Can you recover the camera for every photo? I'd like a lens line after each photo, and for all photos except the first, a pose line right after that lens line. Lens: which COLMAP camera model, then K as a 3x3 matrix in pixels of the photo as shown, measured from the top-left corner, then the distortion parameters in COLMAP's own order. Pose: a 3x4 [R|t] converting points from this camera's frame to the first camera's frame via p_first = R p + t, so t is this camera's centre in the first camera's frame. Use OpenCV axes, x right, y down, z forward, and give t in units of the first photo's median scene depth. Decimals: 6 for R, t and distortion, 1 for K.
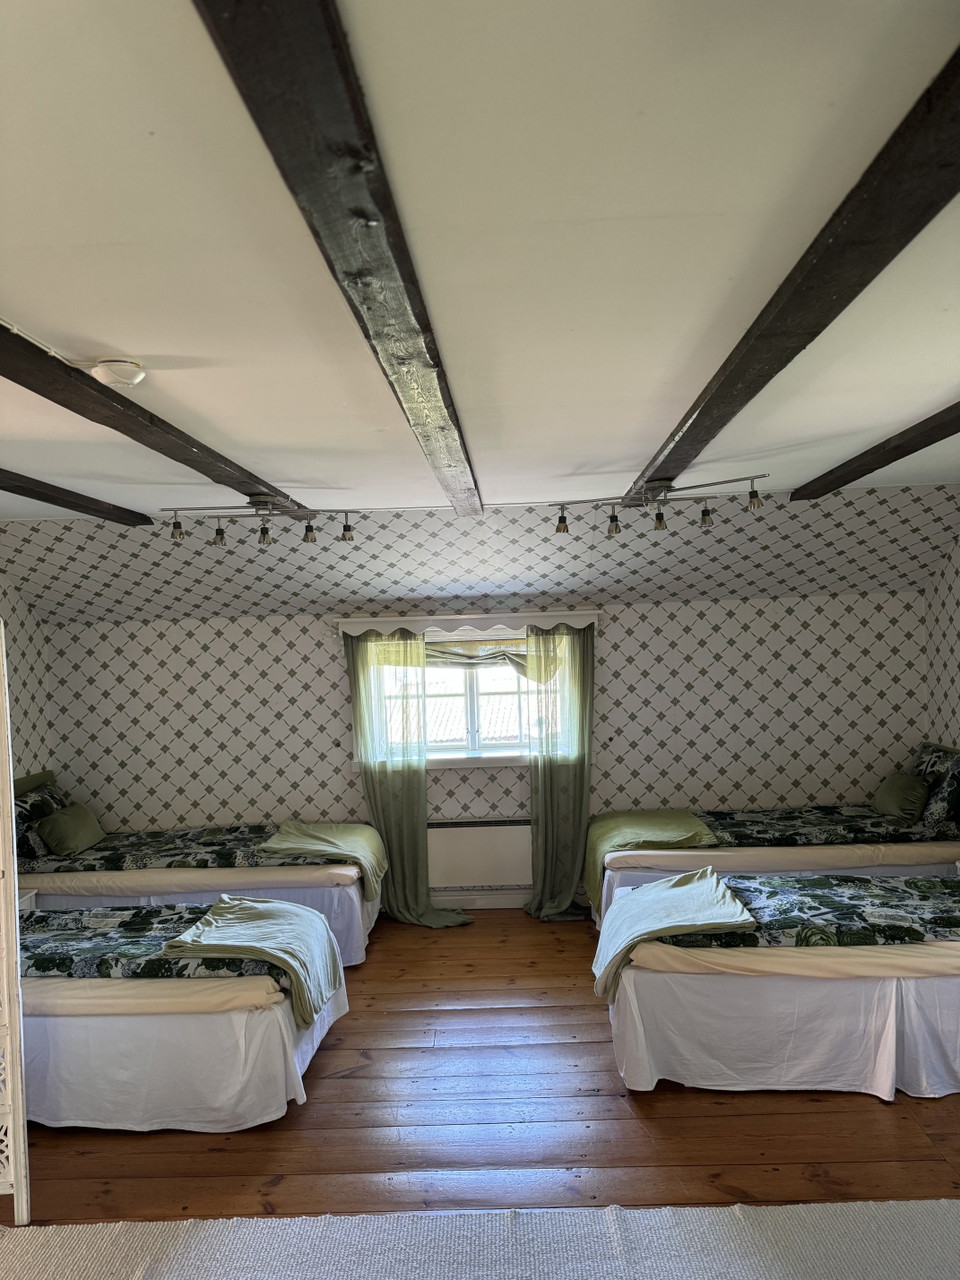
lens RADIAL K [[890.2, 0, 474.1], [0, 890.2, 639.8], [0, 0, 1]] dist [0.157187, -0.296496]
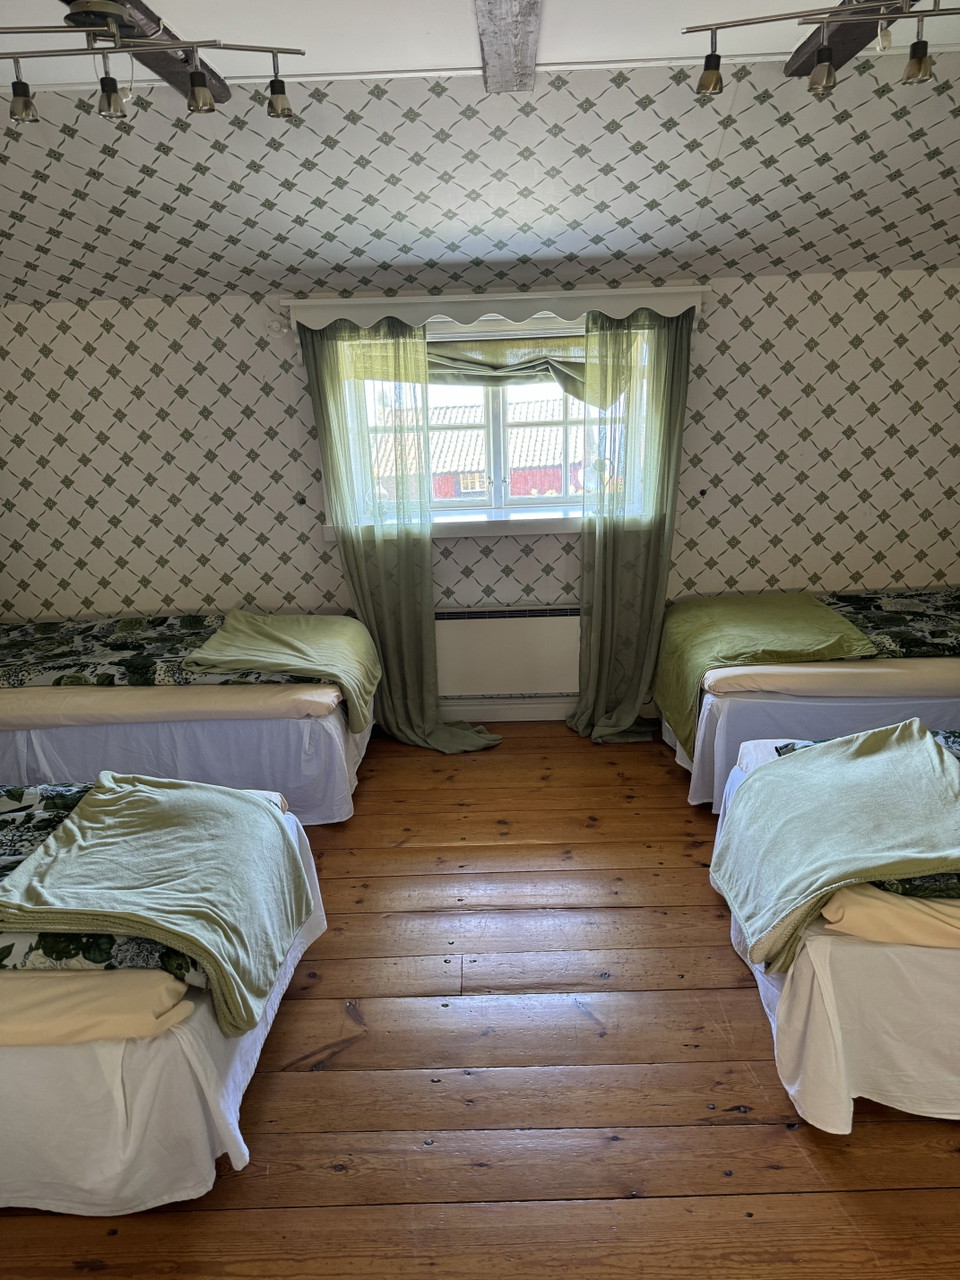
lens RADIAL K [[890.2, 0, 474.1], [0, 890.2, 639.8], [0, 0, 1]] dist [0.157187, -0.296496]
pose [[0.999950, -0.002104, 0.009826, -0.028686], [-0.000898, 0.955202, 0.295953, 0.016027], [-0.010009, -0.295947, 0.955152, 0.323114]]
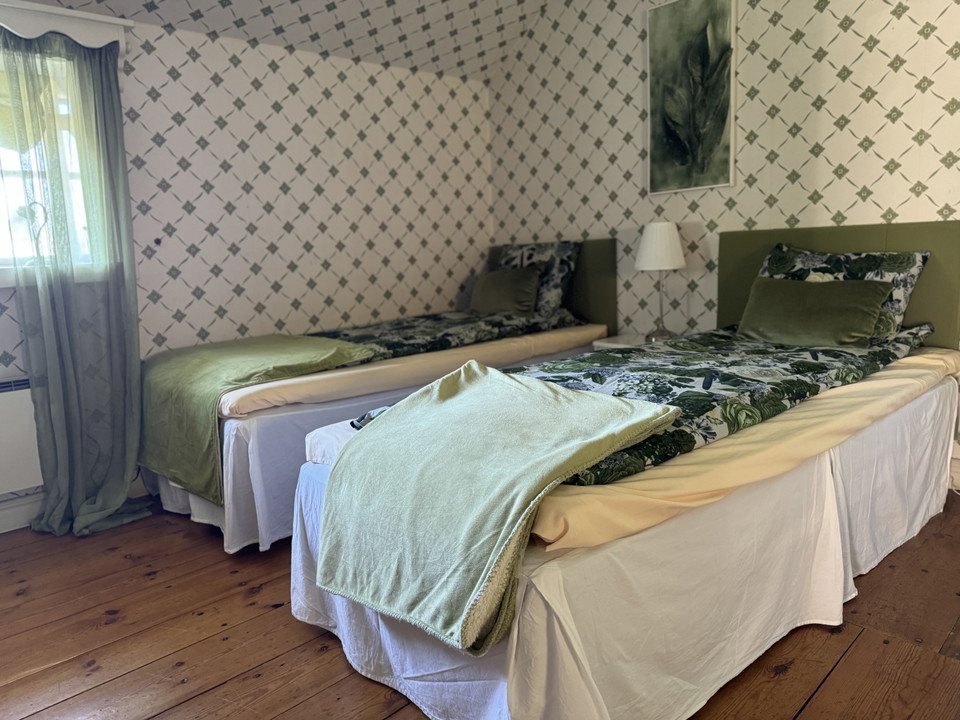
lens RADIAL K [[675.0, 0, 480.0], [0, 675.0, 360.0], [0, 0, 1]] dist [0.047075, -0.084216]
pose [[0.700497, -0.110398, 0.705065, -0.040938], [0.021019, 0.990725, 0.134244, 0.138375], [-0.713346, -0.079217, 0.696320, 0.496885]]
